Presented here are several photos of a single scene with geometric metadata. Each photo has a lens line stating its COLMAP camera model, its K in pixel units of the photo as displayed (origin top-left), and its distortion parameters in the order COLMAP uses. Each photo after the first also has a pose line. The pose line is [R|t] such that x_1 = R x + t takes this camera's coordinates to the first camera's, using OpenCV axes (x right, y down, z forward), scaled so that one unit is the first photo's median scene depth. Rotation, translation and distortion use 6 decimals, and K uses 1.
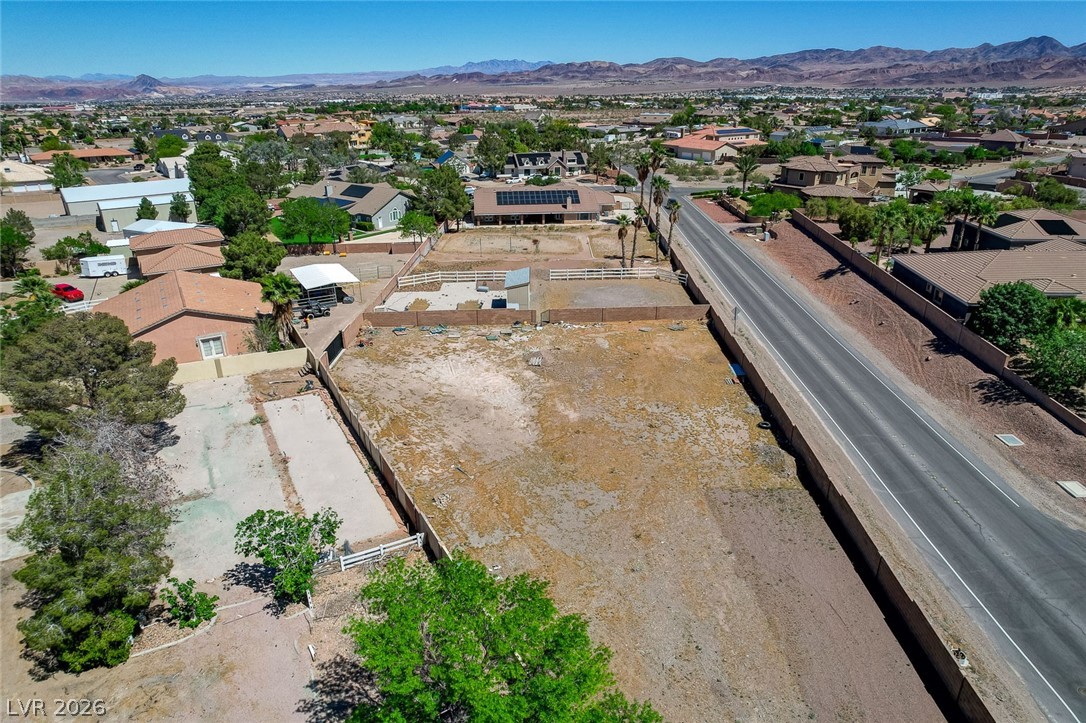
lens RADIAL K [[695.6, 0, 544.3], [0, 695.6, 359.1], [0, 0, 1]] dist [-0.084048, 0.076807]
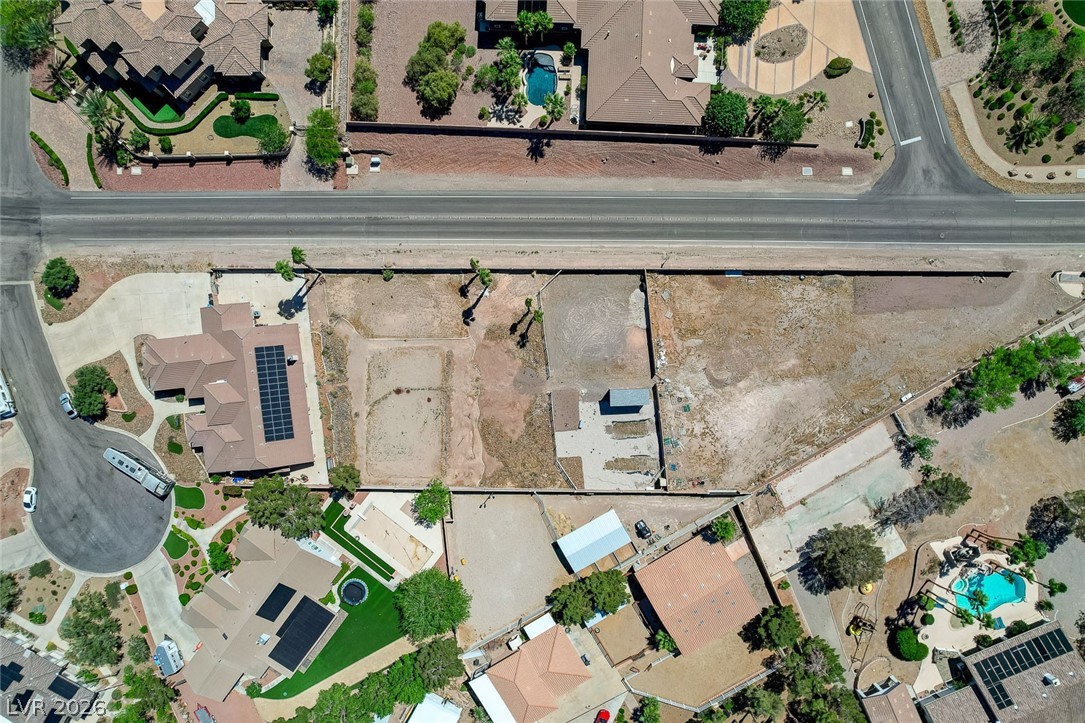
lens RADIAL K [[692.9, 0, 544.2], [0, 692.9, 360.0], [0, 0, 1]] dist [-0.079918, 0.071622]
pose [[-0.020841, -0.999754, -0.007624, 0.021622], [0.388974, -0.015133, 0.921124, -0.600631], [-0.921013, 0.016232, 0.389193, 0.236484]]
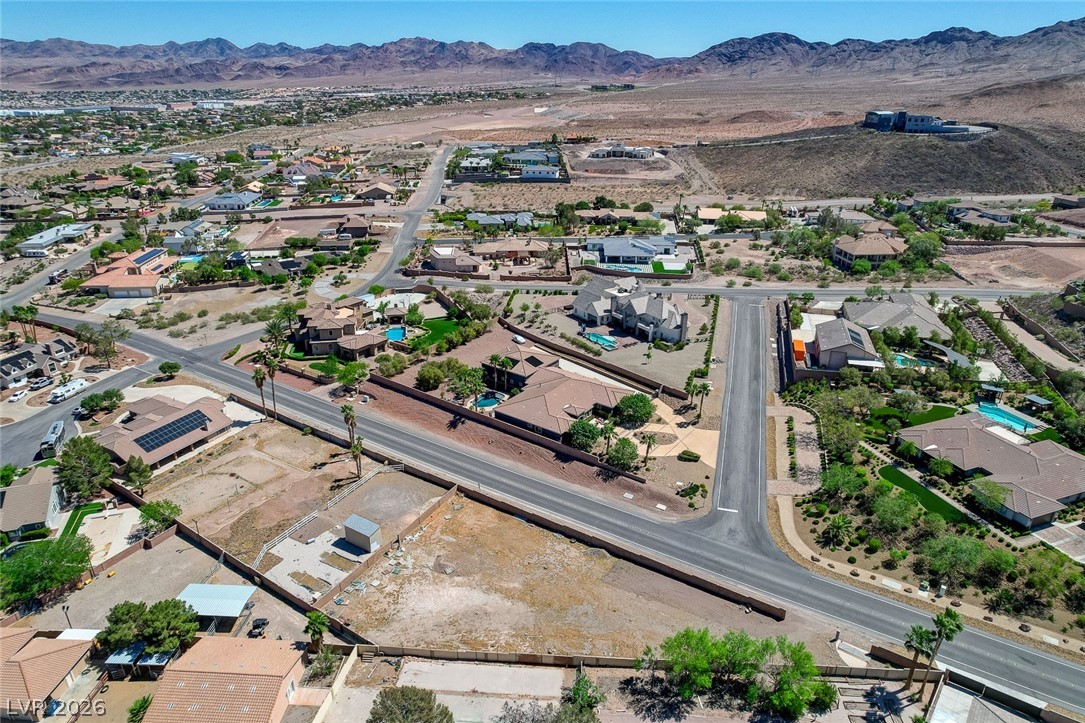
lens RADIAL K [[694.9, 0, 543.8], [0, 694.9, 359.1], [0, 0, 1]] dist [-0.084048, 0.076807]
pose [[0.541076, -0.319618, 0.777870, -0.340595], [0.312320, 0.935181, 0.167010, -0.227379], [-0.780829, 0.152579, 0.605827, -0.102283]]
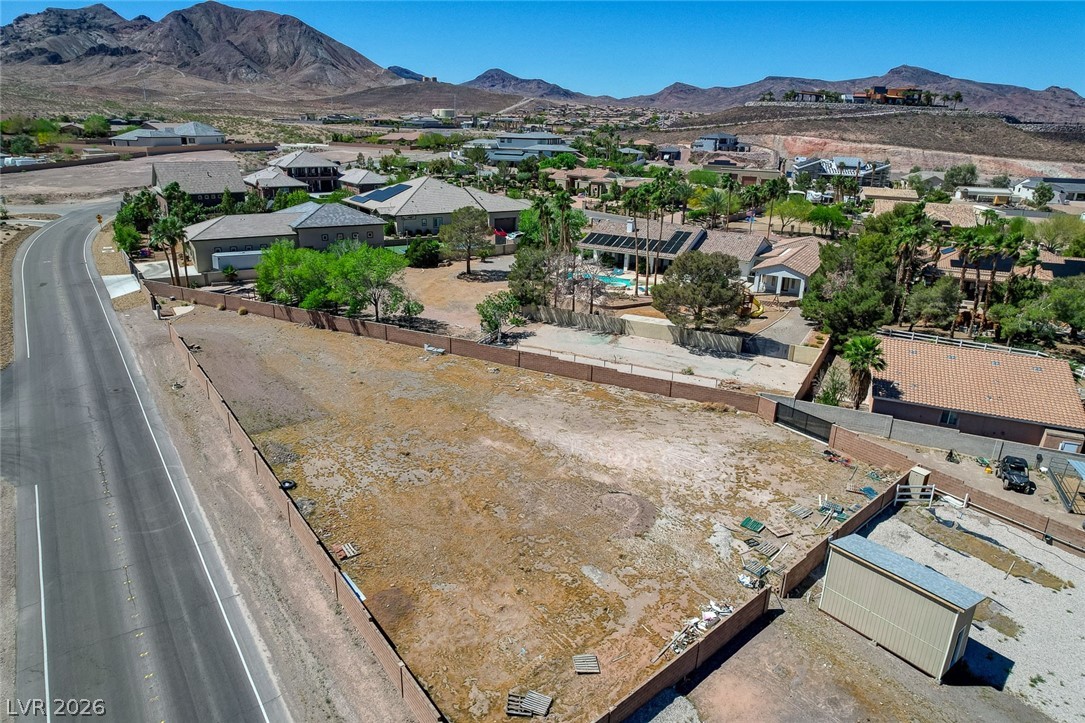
lens RADIAL K [[696.7, 0, 544.0], [0, 696.7, 359.0], [0, 0, 1]] dist [-0.083340, 0.076710]
pose [[-0.790884, 0.179911, -0.584922, 0.141119], [-0.258128, 0.768547, 0.585411, -0.159582], [0.554862, 0.613977, -0.561392, 0.407516]]
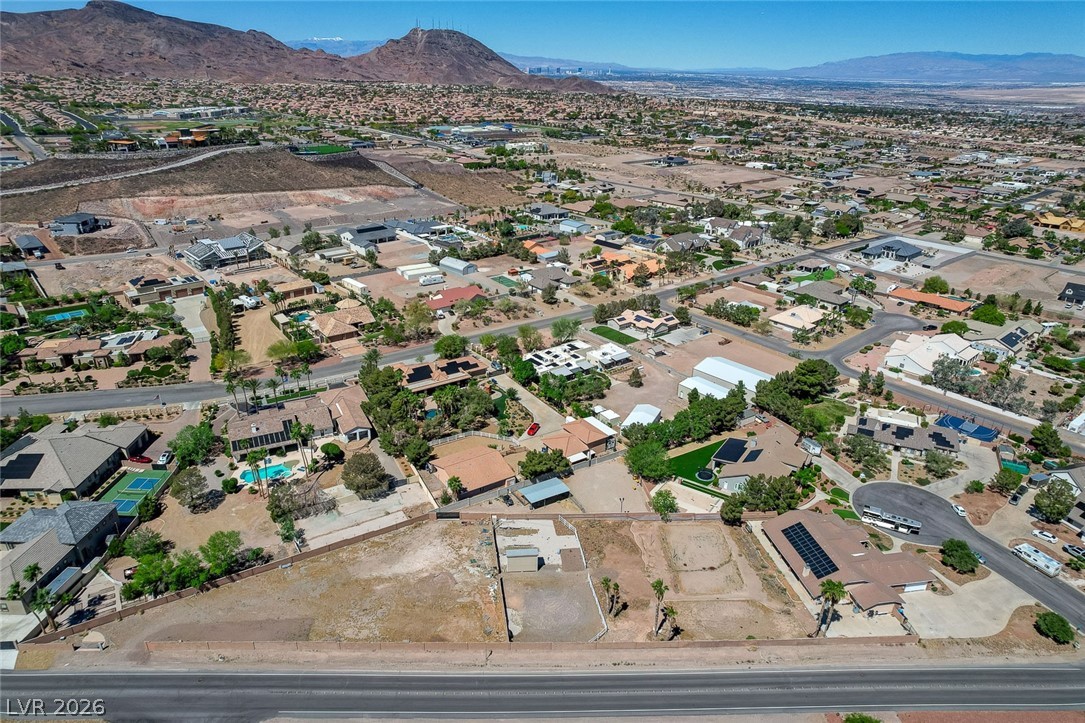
lens RADIAL K [[690.9, 0, 544.2], [0, 690.9, 361.6], [0, 0, 1]] dist [-0.080920, 0.074285]
pose [[0.072698, 0.399070, -0.914034, 0.545545], [-0.392315, 0.854022, 0.341665, -0.458684], [0.916954, 0.333751, 0.218647, 0.197898]]
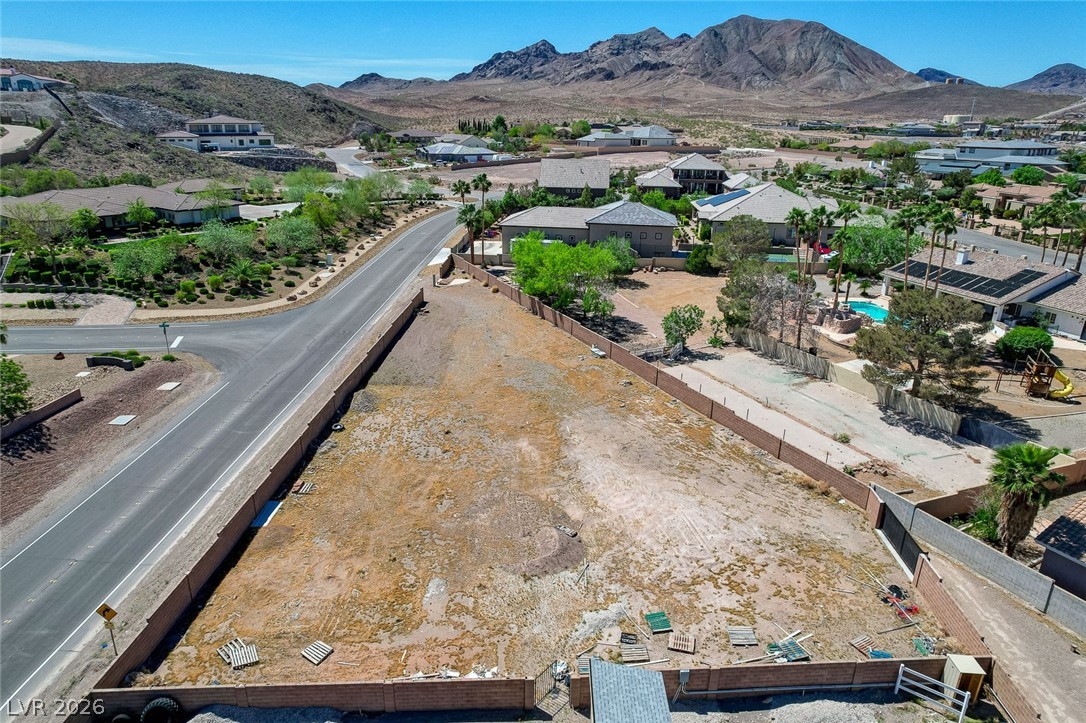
lens RADIAL K [[697.3, 0, 544.5], [0, 697.3, 359.0], [0, 0, 1]] dist [-0.083340, 0.076710]
pose [[-0.999659, -0.019084, 0.017796, -0.000454], [-0.002372, 0.745625, 0.666361, -0.172123], [-0.025986, 0.666092, -0.745417, 0.438847]]
